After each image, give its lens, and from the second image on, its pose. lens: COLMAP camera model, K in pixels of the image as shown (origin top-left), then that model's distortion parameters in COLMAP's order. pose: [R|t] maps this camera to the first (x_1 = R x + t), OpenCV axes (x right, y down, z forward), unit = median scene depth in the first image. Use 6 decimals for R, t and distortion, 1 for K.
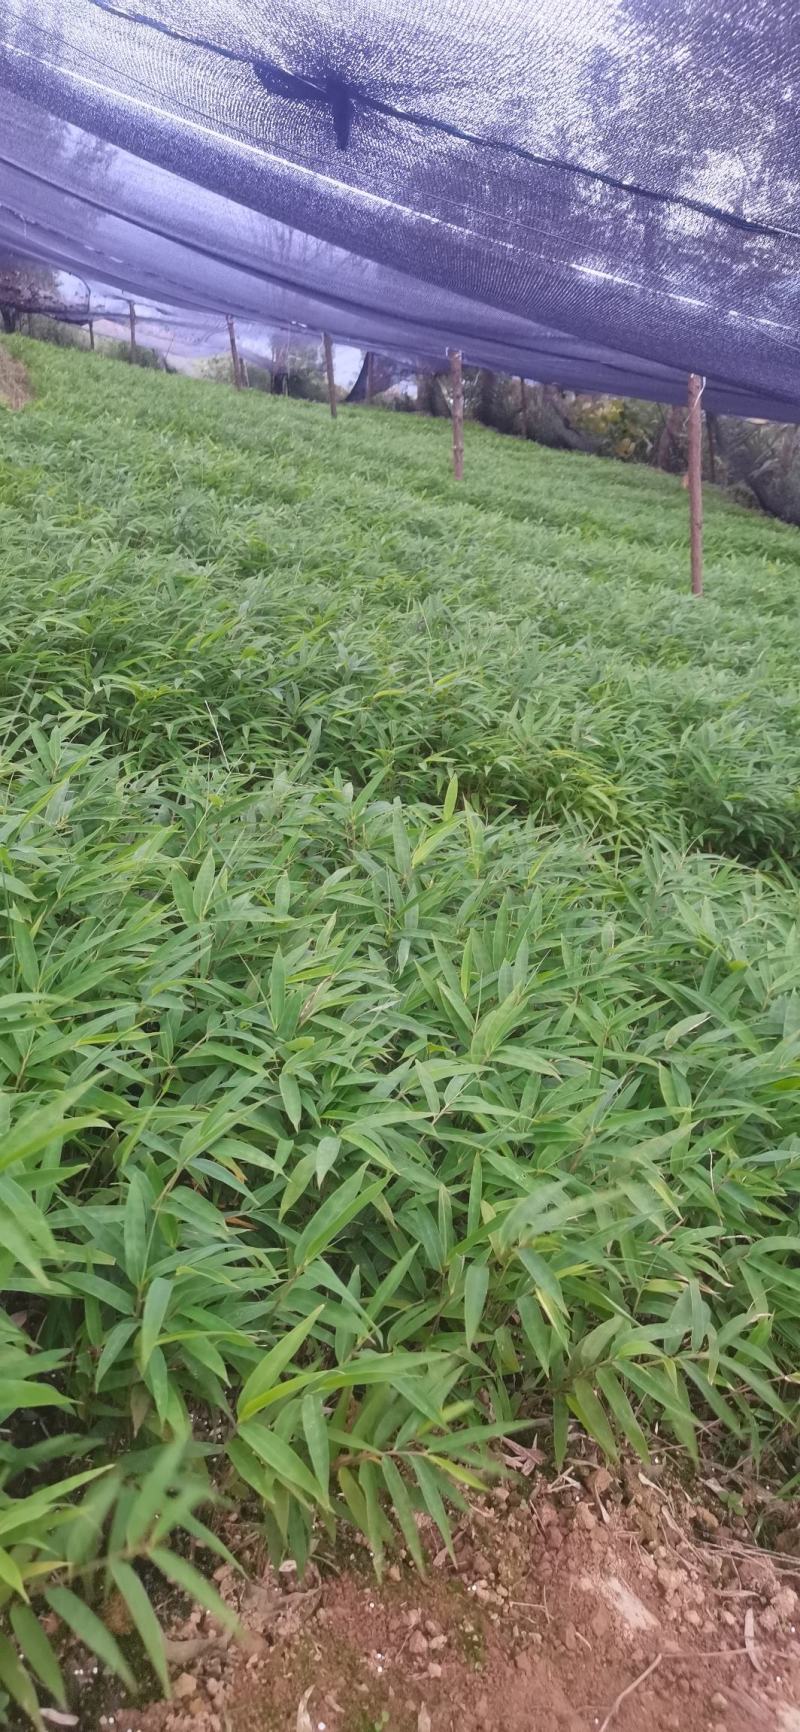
lens RADIAL K [[1359.5, 0, 395.8], [0, 1359.5, 871.5], [0, 0, 1]] dist [0.050580, -0.008934]
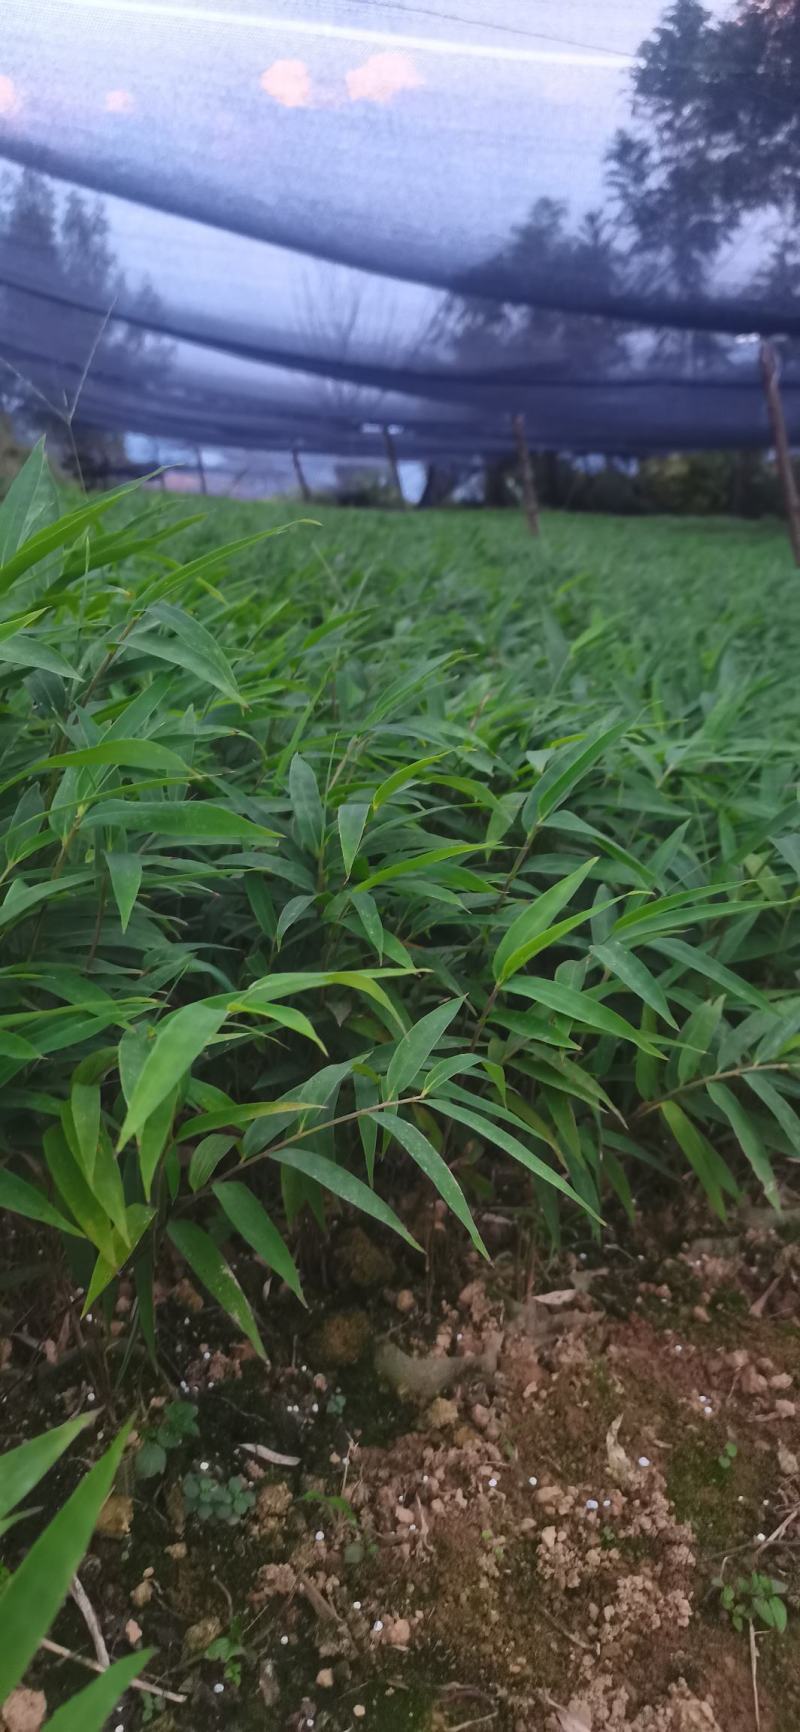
lens RADIAL K [[1359.5, 0, 395.8], [0, 1359.5, 871.5], [0, 0, 1]] dist [0.050580, -0.008934]
pose [[0.989040, -0.126901, -0.075472, -0.080518], [0.118062, 0.986684, -0.111876, 0.357450], [0.088664, 0.101739, 0.990852, 0.251891]]
